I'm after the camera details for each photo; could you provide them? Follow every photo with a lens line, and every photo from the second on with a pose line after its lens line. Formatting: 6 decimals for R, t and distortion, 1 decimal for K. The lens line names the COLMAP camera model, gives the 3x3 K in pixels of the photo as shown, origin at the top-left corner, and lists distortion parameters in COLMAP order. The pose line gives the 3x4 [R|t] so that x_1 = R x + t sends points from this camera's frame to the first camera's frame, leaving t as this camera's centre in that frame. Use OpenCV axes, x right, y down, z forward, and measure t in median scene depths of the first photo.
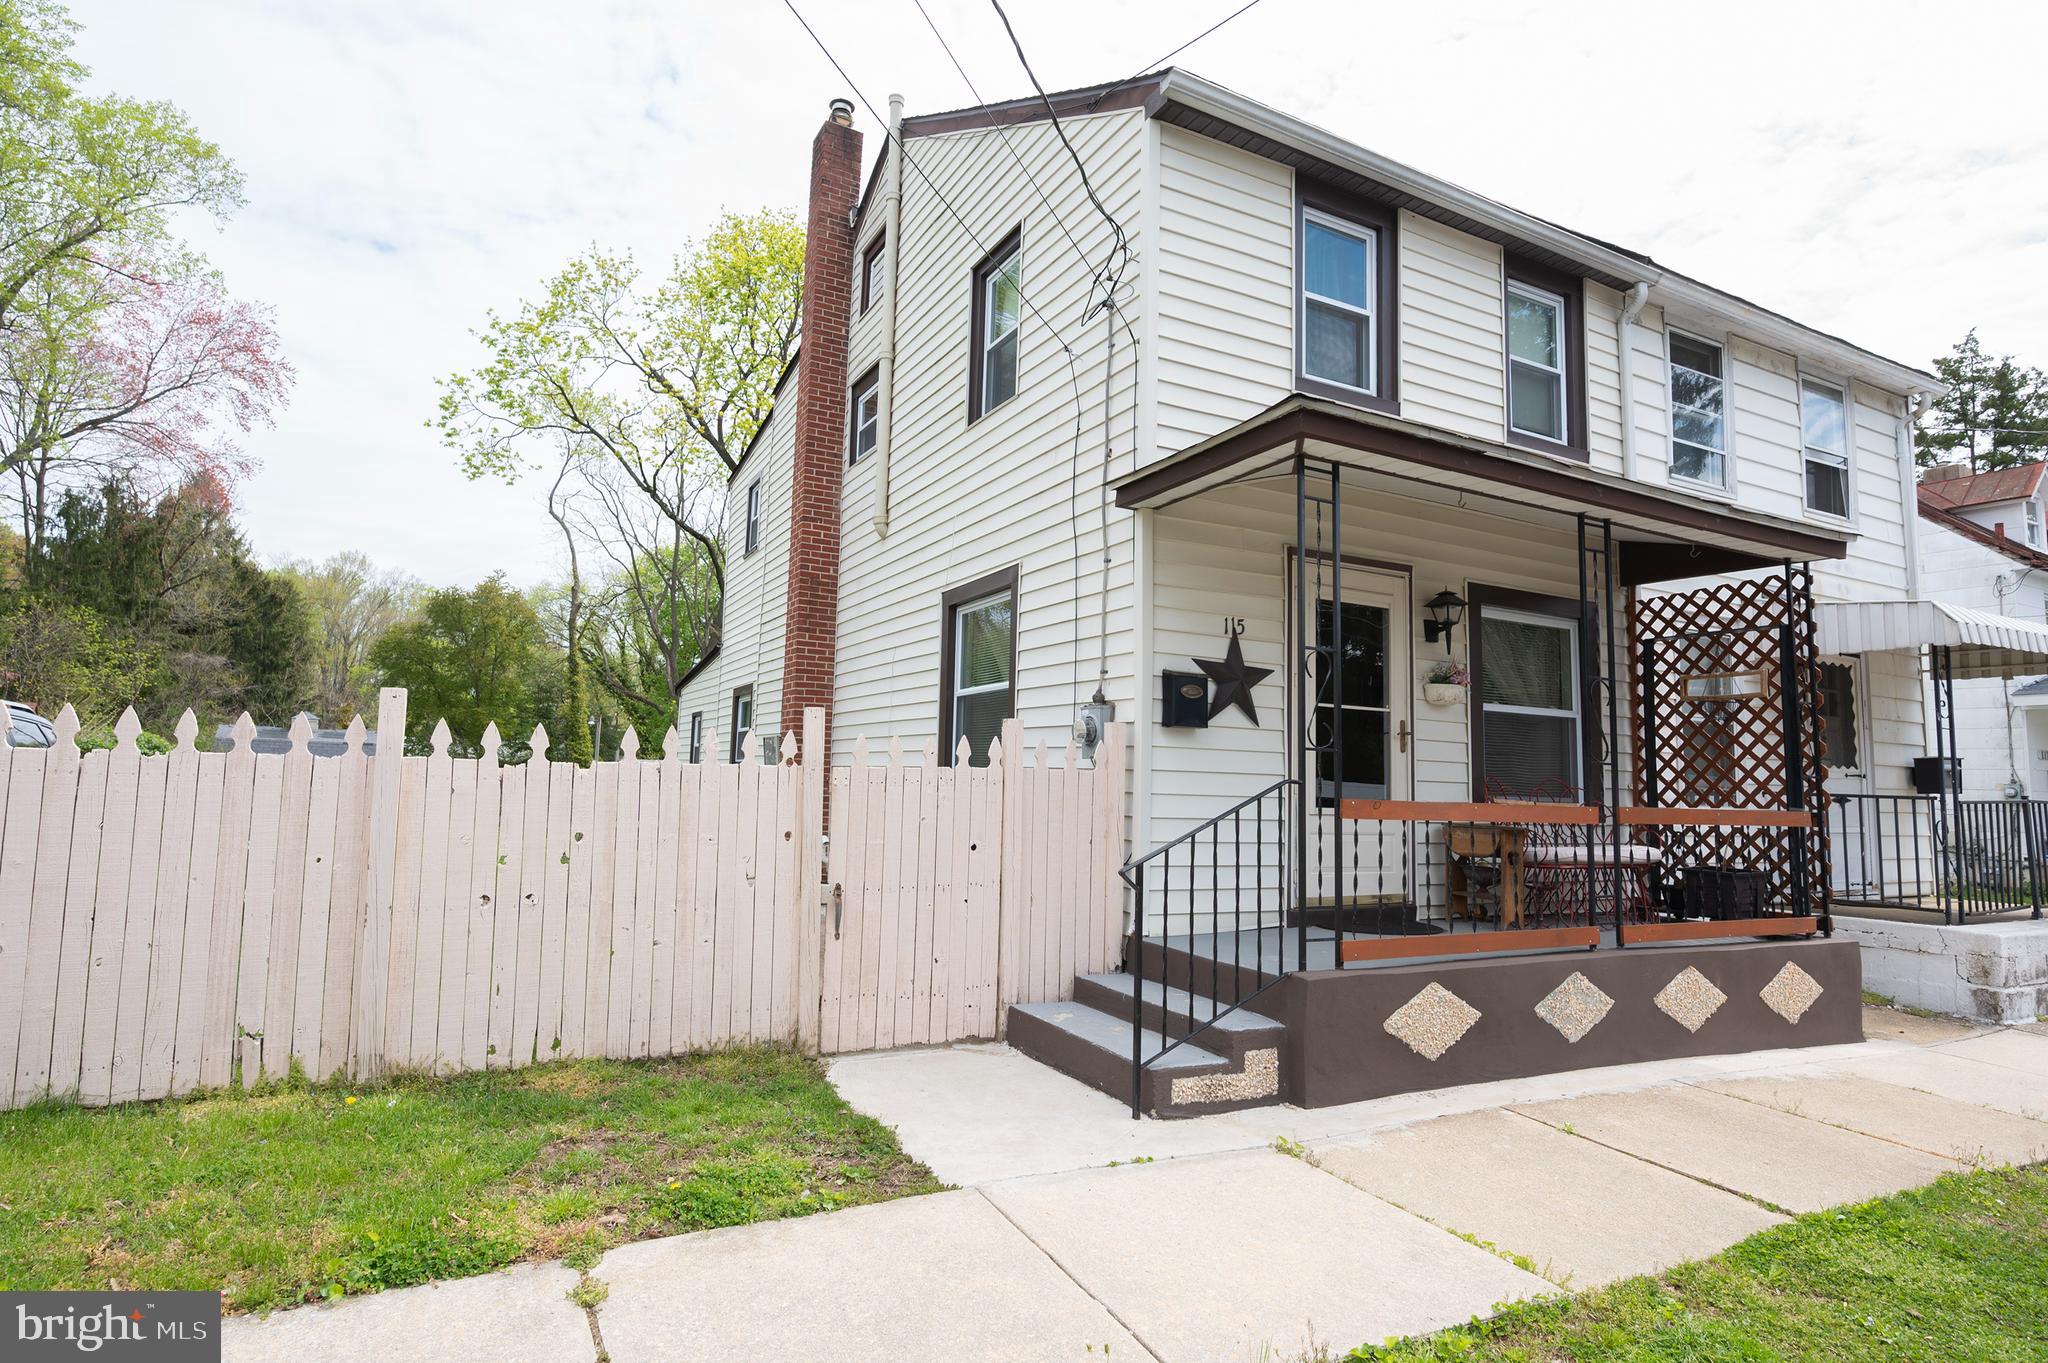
lens RADIAL K [[1095.4, 0, 1026.9], [0, 1095.4, 689.6], [0, 0, 1]] dist [0.000550, 0.000139]
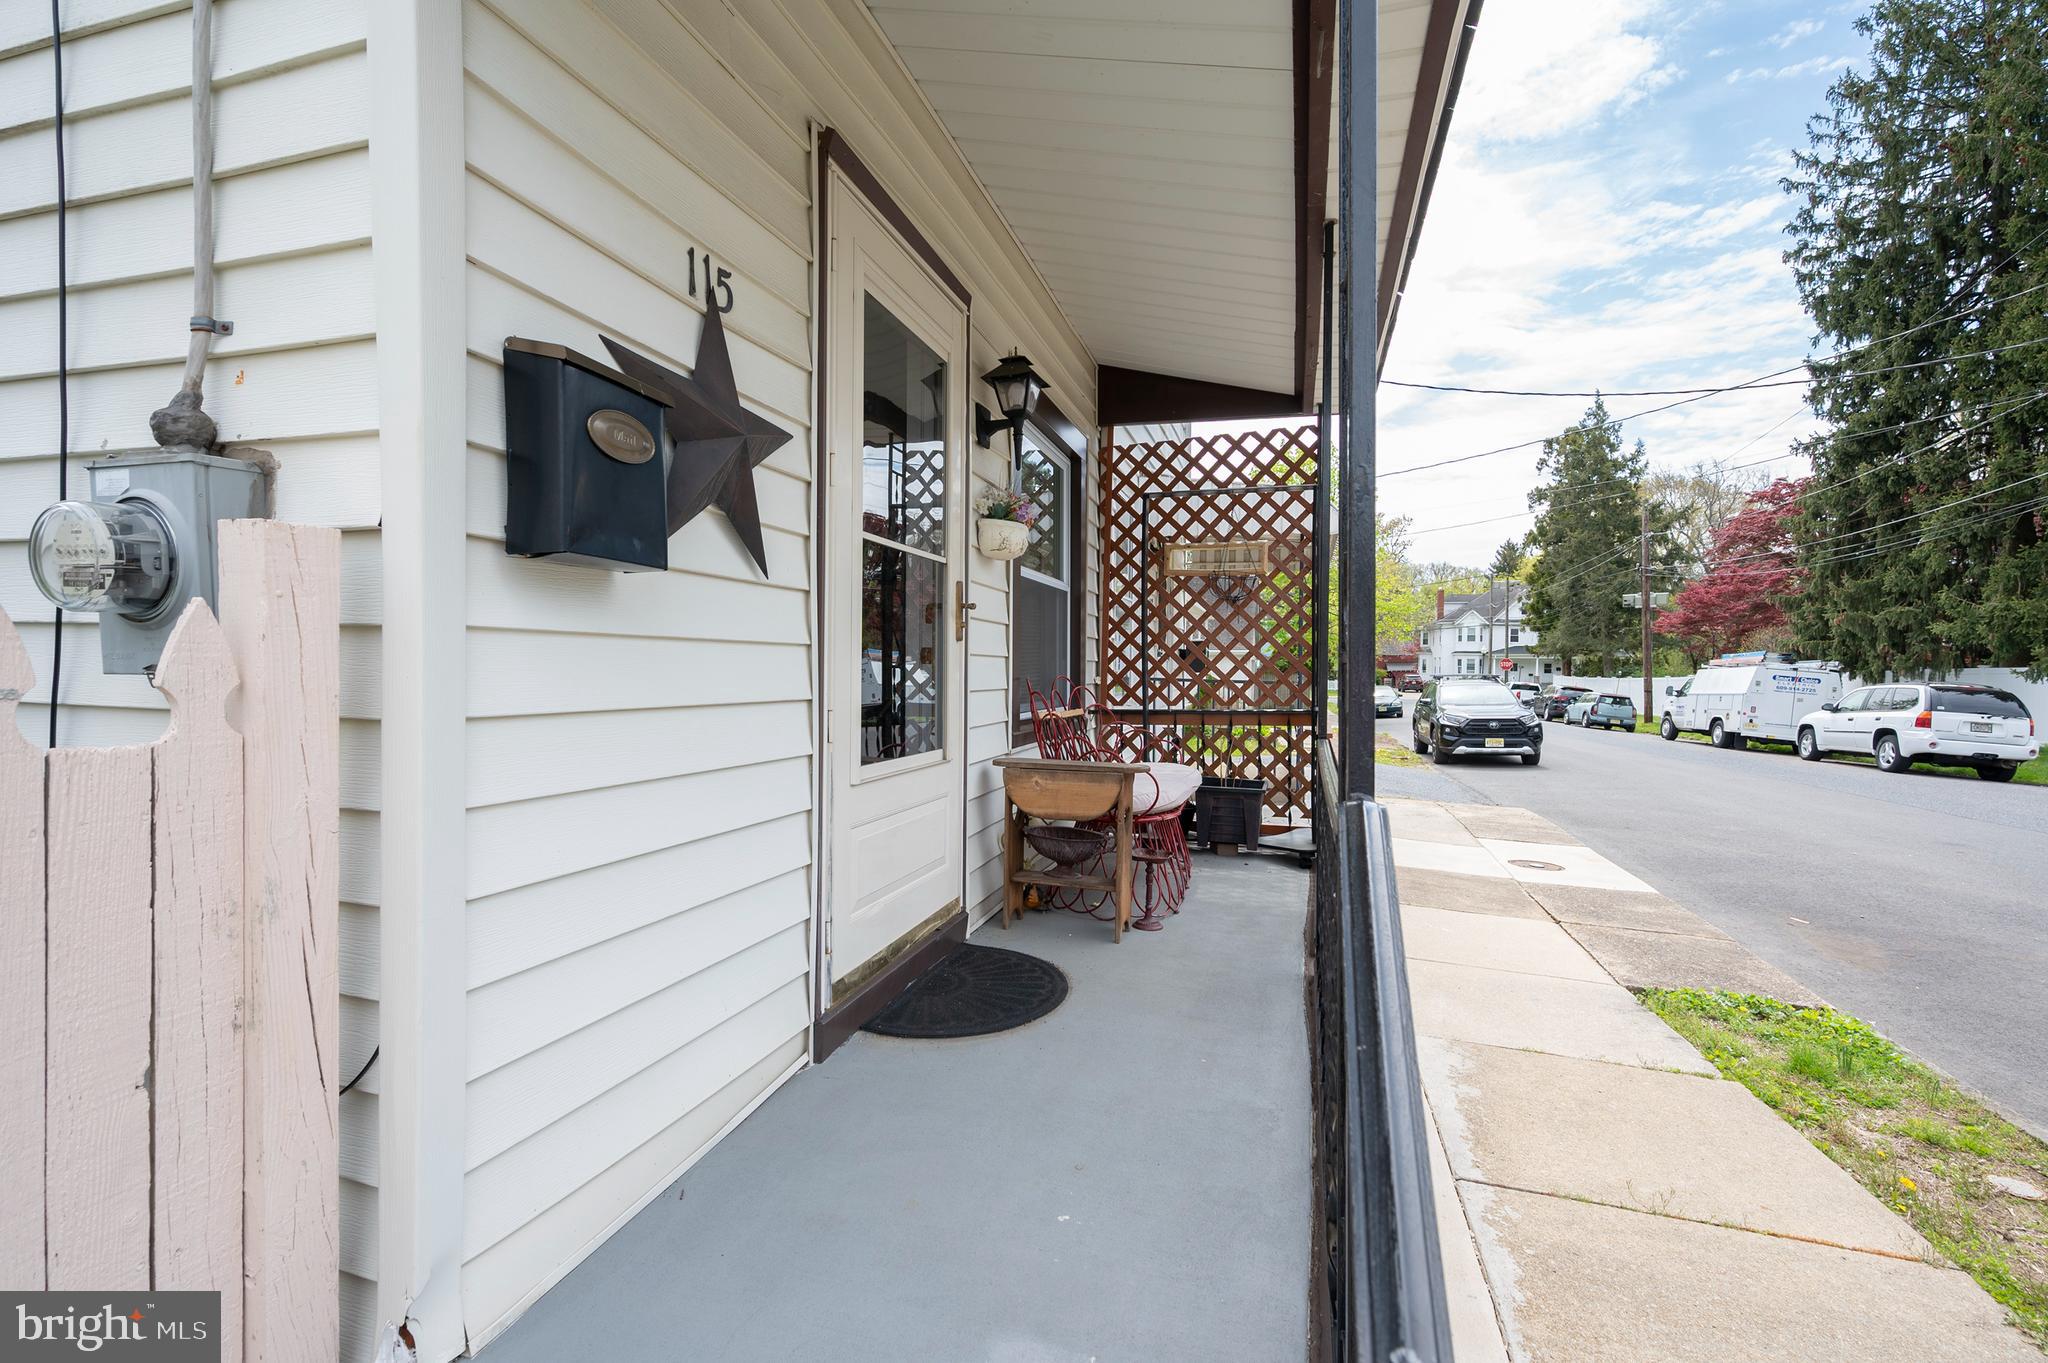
lens RADIAL K [[903.2, 0, 1033.1], [0, 903.2, 676.1], [0, 0, 1]] dist [-0.003608, 0.000003]
pose [[0.694018, -0.028662, 0.719387, 0.047431], [-0.055240, 0.994142, 0.092900, 0.031832], [-0.717835, -0.104214, 0.688369, 0.671583]]
